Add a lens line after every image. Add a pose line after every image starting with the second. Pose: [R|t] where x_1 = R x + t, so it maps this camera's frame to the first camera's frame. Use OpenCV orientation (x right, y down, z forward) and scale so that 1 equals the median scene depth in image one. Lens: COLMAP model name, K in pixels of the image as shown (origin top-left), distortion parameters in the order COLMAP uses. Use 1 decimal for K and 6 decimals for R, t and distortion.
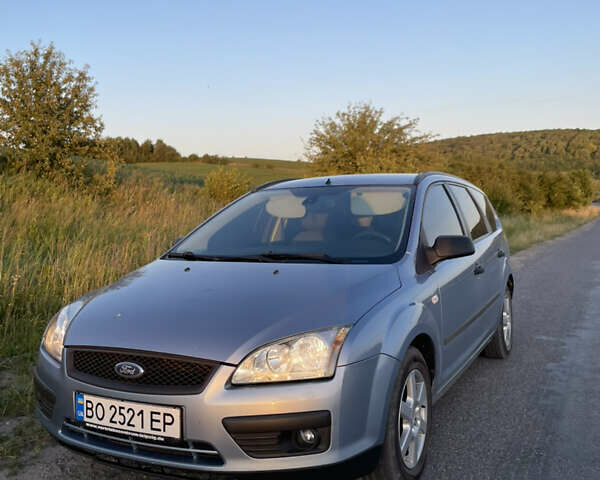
lens RADIAL K [[612.4, 0, 304.1], [0, 612.4, 238.6], [0, 0, 1]] dist [0.031563, 0.000000]
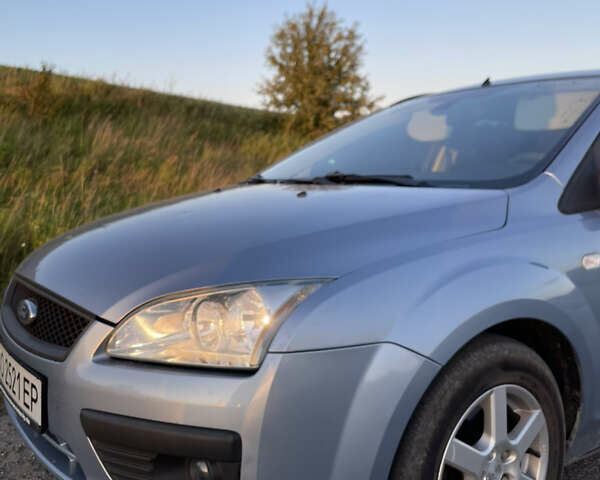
lens RADIAL K [[612.4, 0, 309.2], [0, 612.4, 249.0], [0, 0, 1]] dist [0.031563, 0.000000]
pose [[0.896043, 0.078055, -0.437051, 0.171872], [-0.050697, 0.995974, 0.073935, 0.046036], [0.441062, -0.044092, 0.896393, 0.313624]]
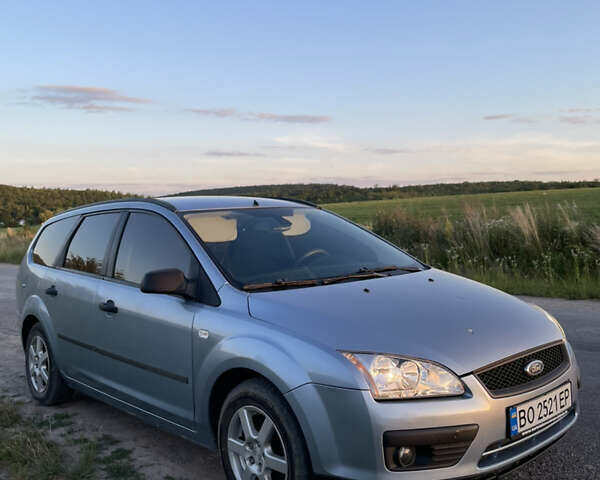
lens RADIAL K [[631.4, 0, 304.0], [0, 631.4, 245.7], [0, 0, 1]] dist [0.009587, 0.000000]
pose [[0.353740, -0.034244, 0.934717, -0.877712], [0.077766, 0.996946, 0.007093, -0.026177], [-0.932106, 0.070180, 0.355322, 0.574505]]
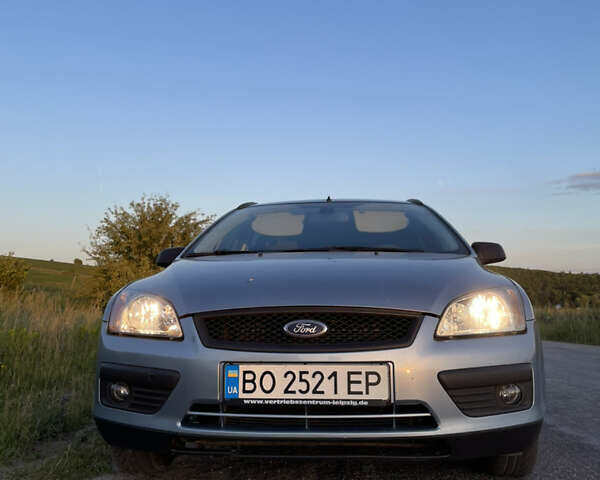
lens RADIAL K [[612.4, 0, 308.4], [0, 612.4, 237.0], [0, 0, 1]] dist [0.031563, 0.000000]
pose [[0.922712, 0.068737, 0.379312, -0.361376], [-0.000342, 0.984120, -0.177506, 0.141595], [-0.385490, 0.163657, 0.908083, 0.127161]]
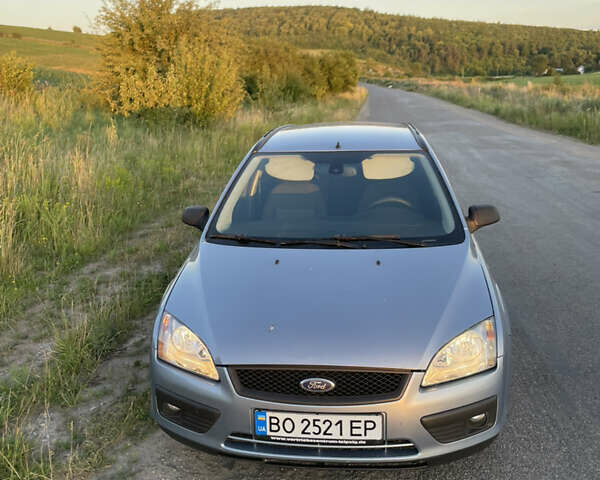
lens RADIAL K [[612.4, 0, 305.1], [0, 612.4, 242.2], [0, 0, 1]] dist [0.031563, 0.000000]
pose [[0.931533, -0.087756, 0.352909, -0.390014], [0.014624, 0.978701, 0.204768, -0.145893], [-0.363362, -0.185587, 0.912976, 0.050823]]
